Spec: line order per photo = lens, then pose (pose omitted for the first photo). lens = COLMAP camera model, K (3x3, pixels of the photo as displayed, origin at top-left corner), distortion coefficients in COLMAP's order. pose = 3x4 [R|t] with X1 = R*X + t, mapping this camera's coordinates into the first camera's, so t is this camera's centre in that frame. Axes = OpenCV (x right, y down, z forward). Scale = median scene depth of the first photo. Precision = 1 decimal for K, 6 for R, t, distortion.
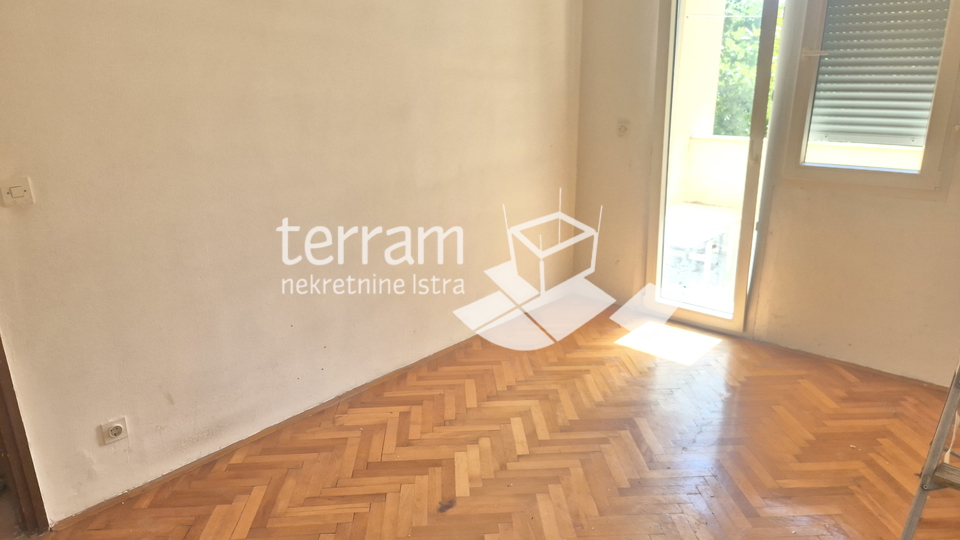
lens RADIAL K [[663.2, 0, 480.0], [0, 663.2, 270.0], [0, 0, 1]] dist [0.005197, 0.001106]
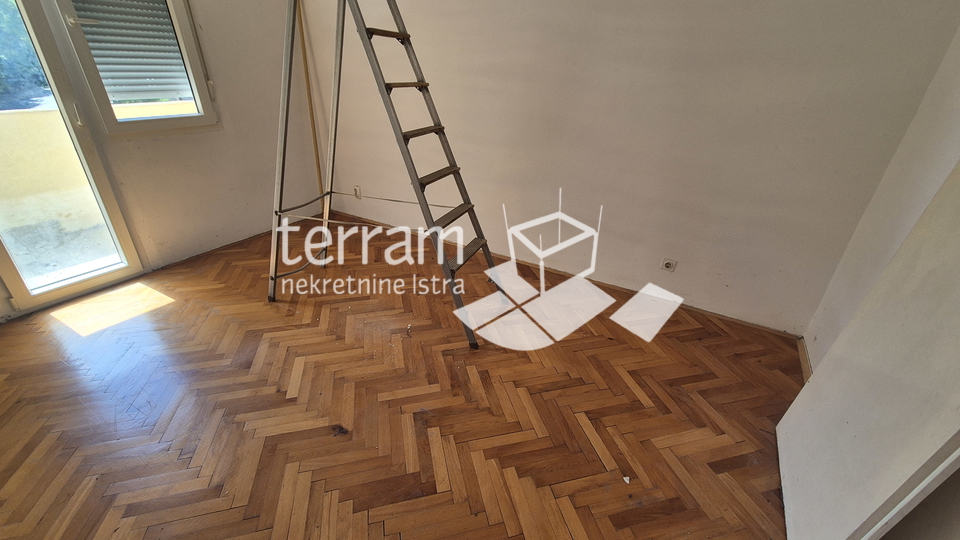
lens RADIAL K [[392.5, 0, 483.9], [0, 392.5, 268.7], [0, 0, 1]] dist [-0.001154, -0.000092]
pose [[-0.203836, -0.443497, 0.872789, -0.411369], [0.255965, 0.836354, 0.484762, -0.110237], [-0.944951, 0.322216, -0.056959, 0.497846]]
